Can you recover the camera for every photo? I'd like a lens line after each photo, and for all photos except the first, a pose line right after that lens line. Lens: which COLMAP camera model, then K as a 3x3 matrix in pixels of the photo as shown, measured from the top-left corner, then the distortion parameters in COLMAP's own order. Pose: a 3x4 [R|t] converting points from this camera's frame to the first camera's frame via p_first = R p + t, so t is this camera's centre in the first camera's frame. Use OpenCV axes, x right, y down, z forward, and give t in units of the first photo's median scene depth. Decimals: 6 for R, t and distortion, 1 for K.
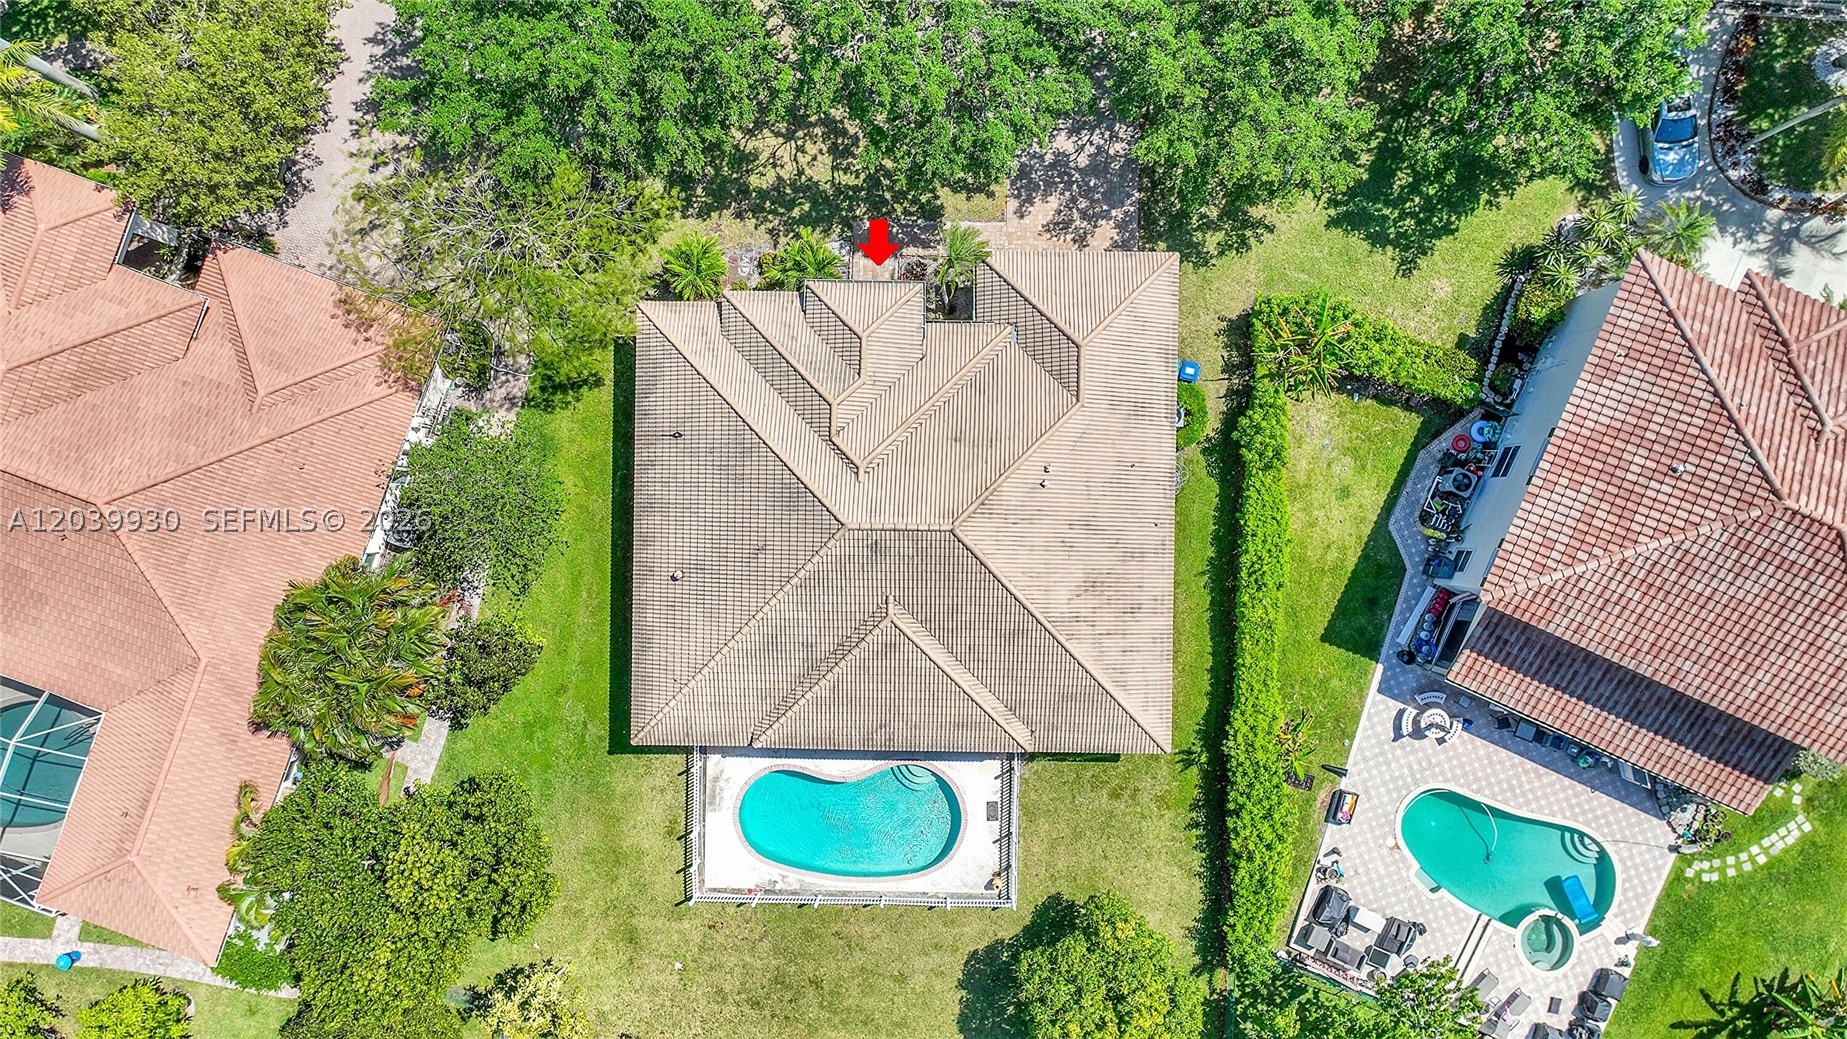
lens RADIAL K [[1331.3, 0, 934.5], [0, 1331.3, 525.2], [0, 0, 1]] dist [0.004148, 0.007041]
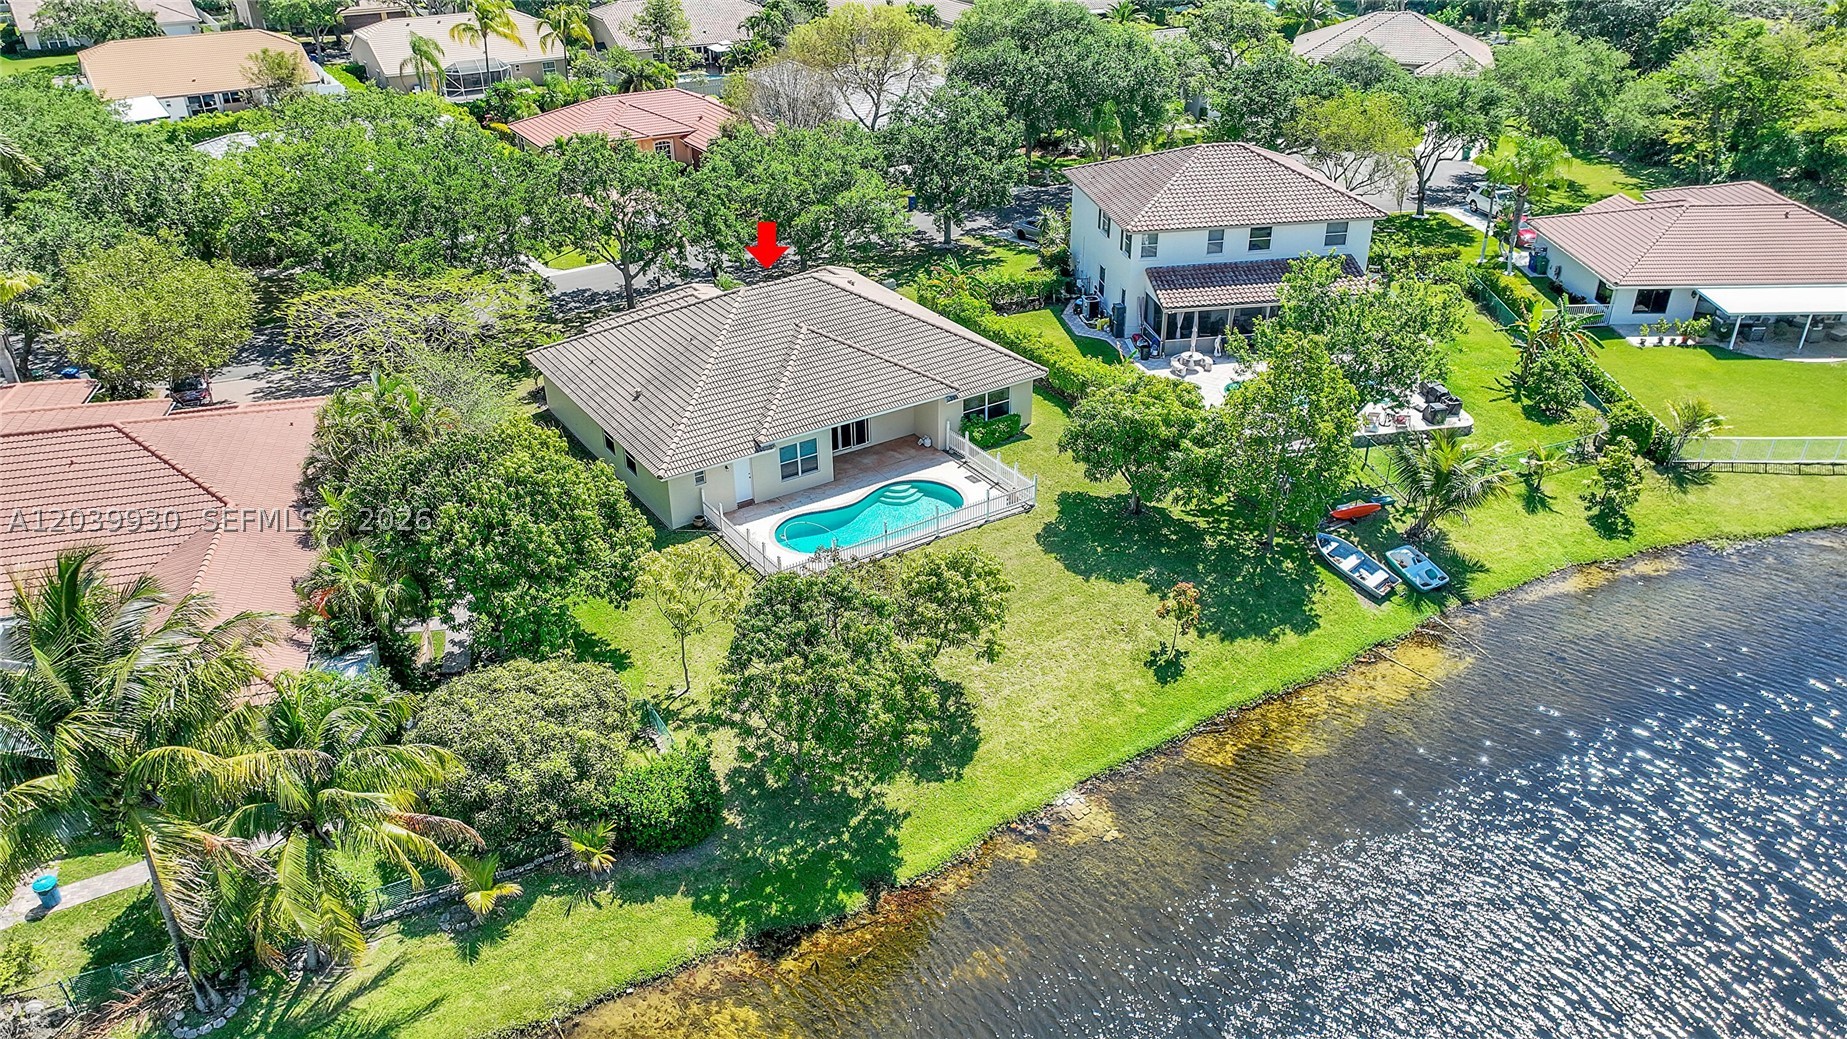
lens RADIAL K [[1331.3, 0, 934.9], [0, 1331.3, 523.5], [0, 0, 1]] dist [0.004148, 0.007041]
pose [[0.823272, -0.267625, 0.500599, -0.574230], [0.567642, 0.384743, -0.727842, 1.058040], [0.002187, 0.883374, 0.468664, 0.502932]]
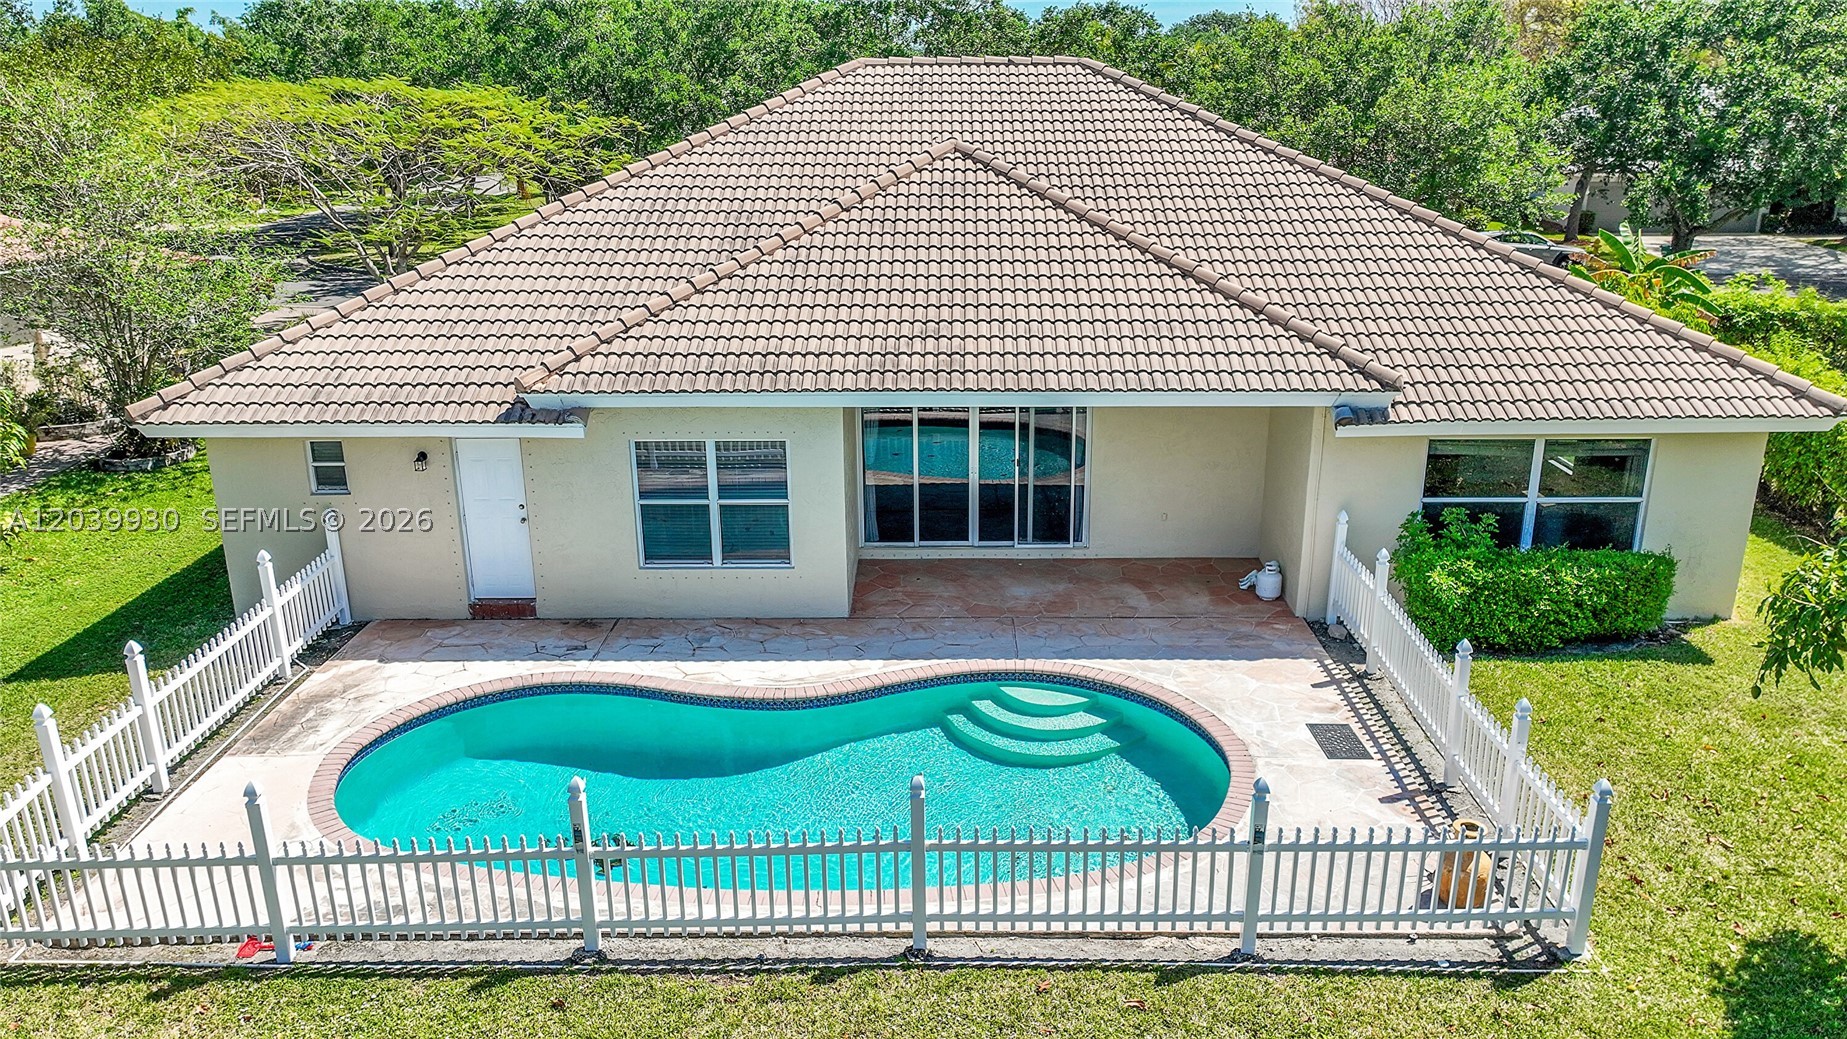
lens RADIAL K [[1331.3, 0, 934.9], [0, 1331.3, 516.0], [0, 0, 1]] dist [0.004148, 0.007041]
pose [[0.999922, 0.004154, 0.011742, -0.039337], [0.010005, 0.293579, -0.955883, 0.455251], [-0.007418, 0.955926, 0.293514, 0.893429]]
